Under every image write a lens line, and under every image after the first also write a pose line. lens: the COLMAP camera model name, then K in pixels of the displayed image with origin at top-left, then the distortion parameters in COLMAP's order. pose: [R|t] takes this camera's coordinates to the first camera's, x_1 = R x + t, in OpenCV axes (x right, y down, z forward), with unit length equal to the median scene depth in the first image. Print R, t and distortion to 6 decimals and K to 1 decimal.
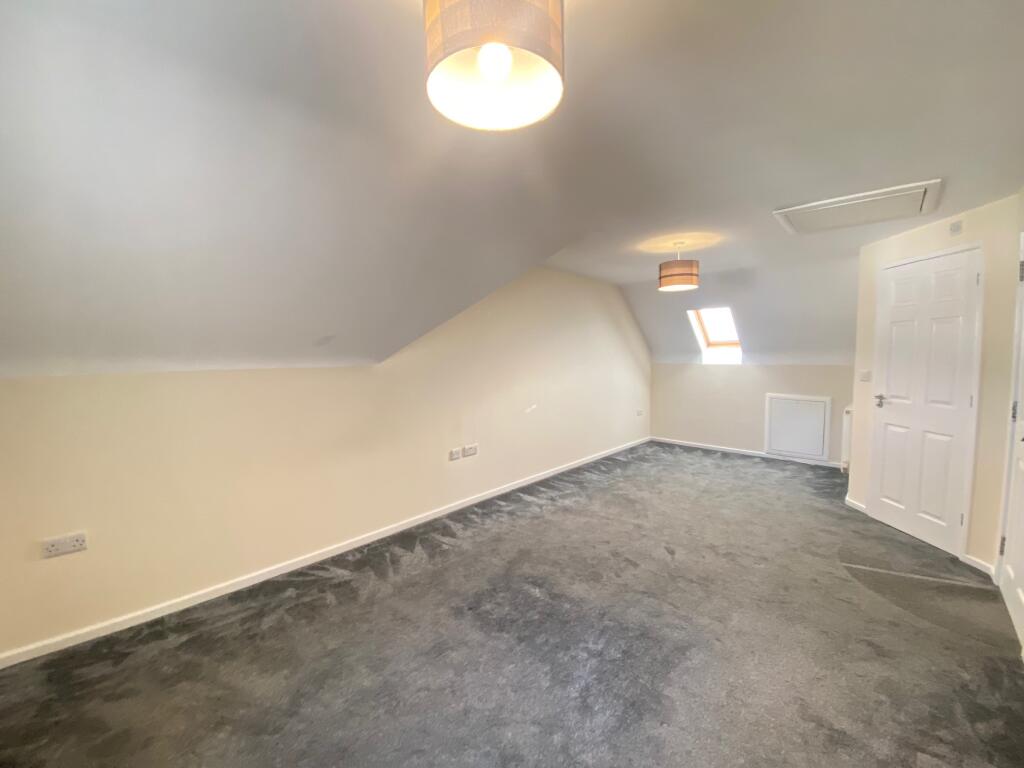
lens RADIAL K [[416.3, 0, 513.0], [0, 416.3, 376.4], [0, 0, 1]] dist [0.022410, -0.023854]
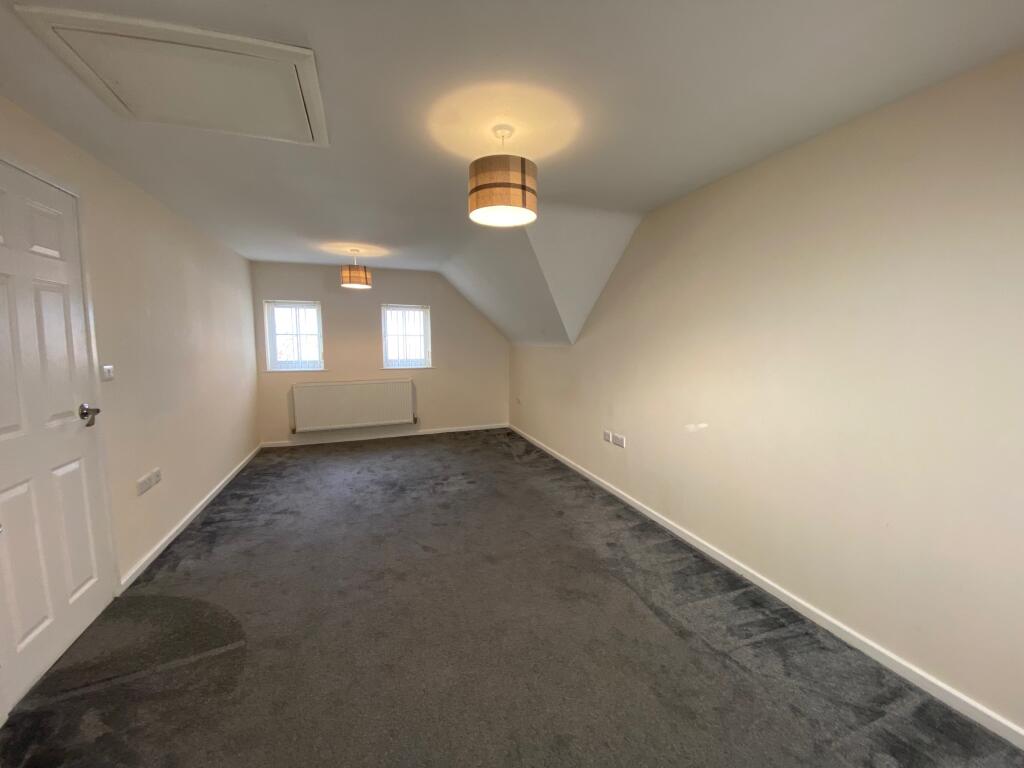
lens RADIAL K [[416.3, 0, 513.0], [0, 416.3, 376.4], [0, 0, 1]] dist [0.022410, -0.023854]
pose [[-0.487426, 0.077318, -0.869735, 1.041587], [-0.044557, 0.992572, 0.113209, -0.081444], [0.872027, 0.093934, -0.480360, 1.536316]]
